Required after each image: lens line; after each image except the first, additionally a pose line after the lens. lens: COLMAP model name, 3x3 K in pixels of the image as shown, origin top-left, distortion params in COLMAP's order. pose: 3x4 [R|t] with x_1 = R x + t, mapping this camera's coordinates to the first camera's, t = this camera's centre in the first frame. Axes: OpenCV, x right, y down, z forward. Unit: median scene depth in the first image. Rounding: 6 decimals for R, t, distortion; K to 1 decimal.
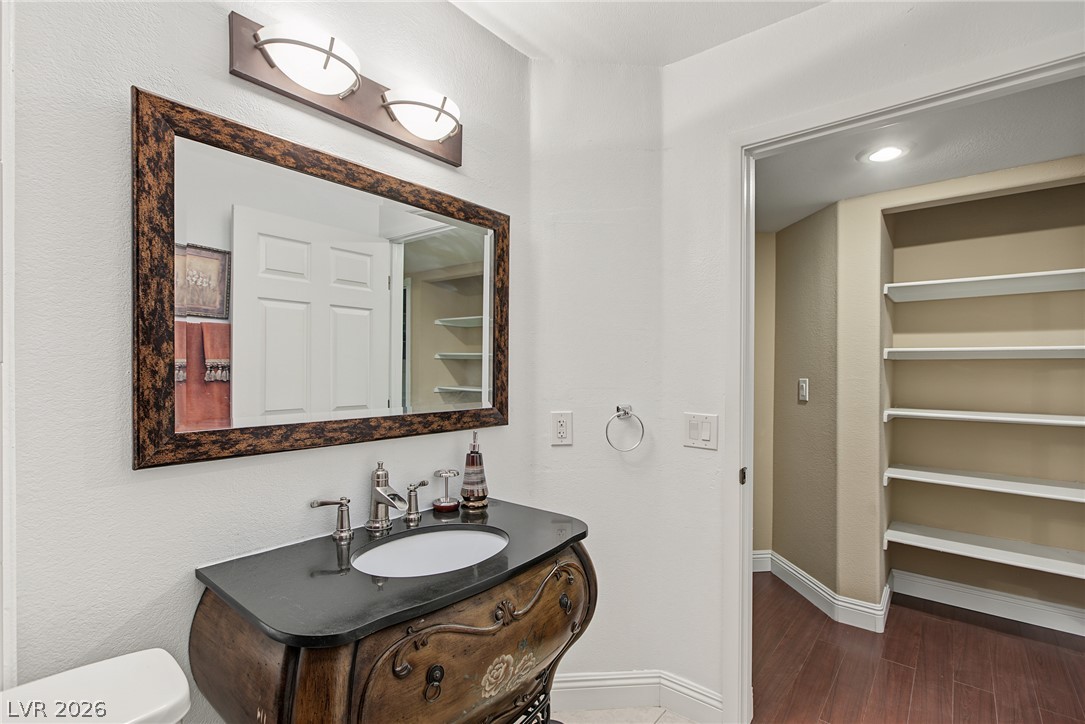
lens RADIAL K [[512.1, 0, 542.5], [0, 512.1, 362.0], [0, 0, 1]] dist [0.024155, 0.000081]
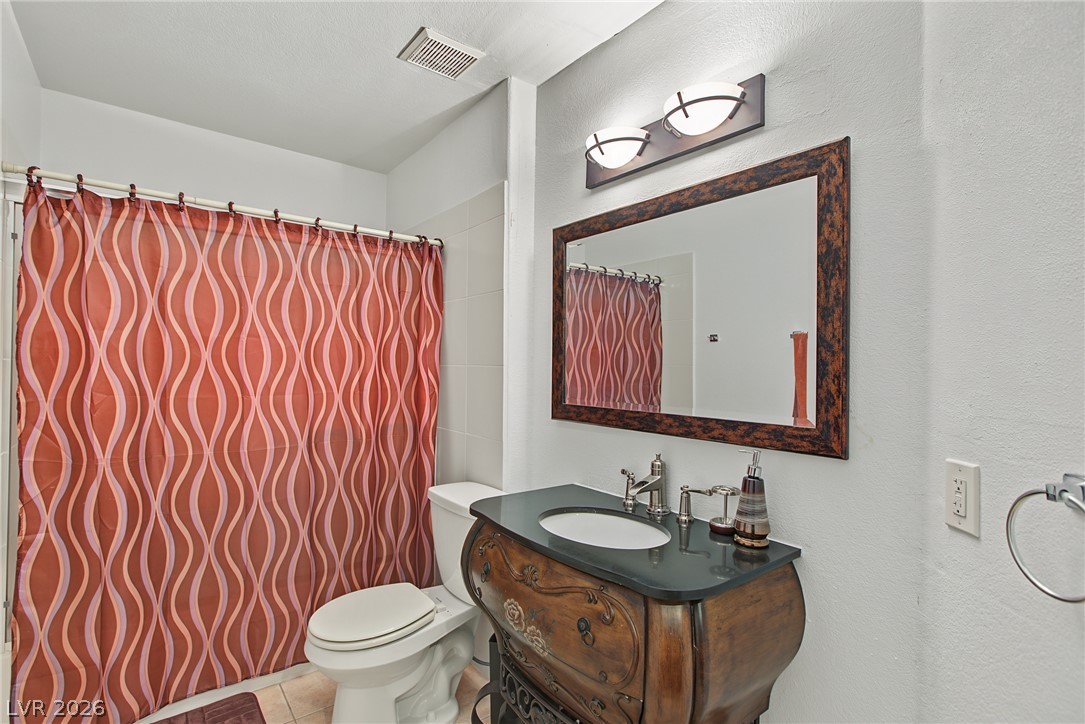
lens RADIAL K [[493.3, 0, 543.6], [0, 493.3, 366.7], [0, 0, 1]] dist [-0.003935, 0.000360]
pose [[-0.180993, -0.008966, -0.983444, 0.734635], [-0.005731, 0.999951, -0.008062, 0.014619], [0.983468, 0.004177, -0.181035, 0.879448]]
